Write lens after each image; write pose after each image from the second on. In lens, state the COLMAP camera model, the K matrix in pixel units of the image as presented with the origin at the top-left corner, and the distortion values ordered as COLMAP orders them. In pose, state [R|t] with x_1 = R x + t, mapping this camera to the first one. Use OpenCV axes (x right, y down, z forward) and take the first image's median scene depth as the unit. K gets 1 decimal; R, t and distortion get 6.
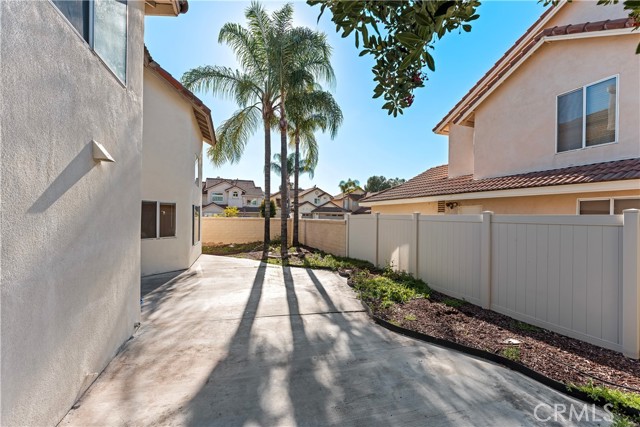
lens RADIAL K [[264.2, 0, 320.0], [0, 264.2, 213.5], [0, 0, 1]] dist [-0.007874, -0.000016]
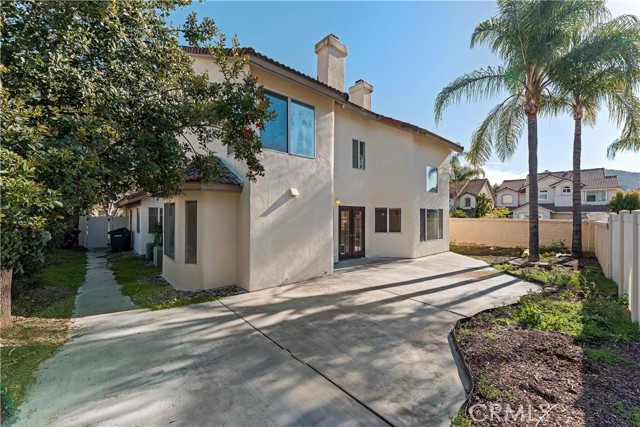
lens RADIAL K [[258.9, 0, 320.0], [0, 258.9, 213.5], [0, 0, 1]] dist [-0.000737, -0.000076]
pose [[0.394349, -0.016821, -0.918807, 0.940774], [0.011682, 0.999843, -0.013290, 0.002949], [0.918886, -0.005493, 0.394484, 0.165408]]
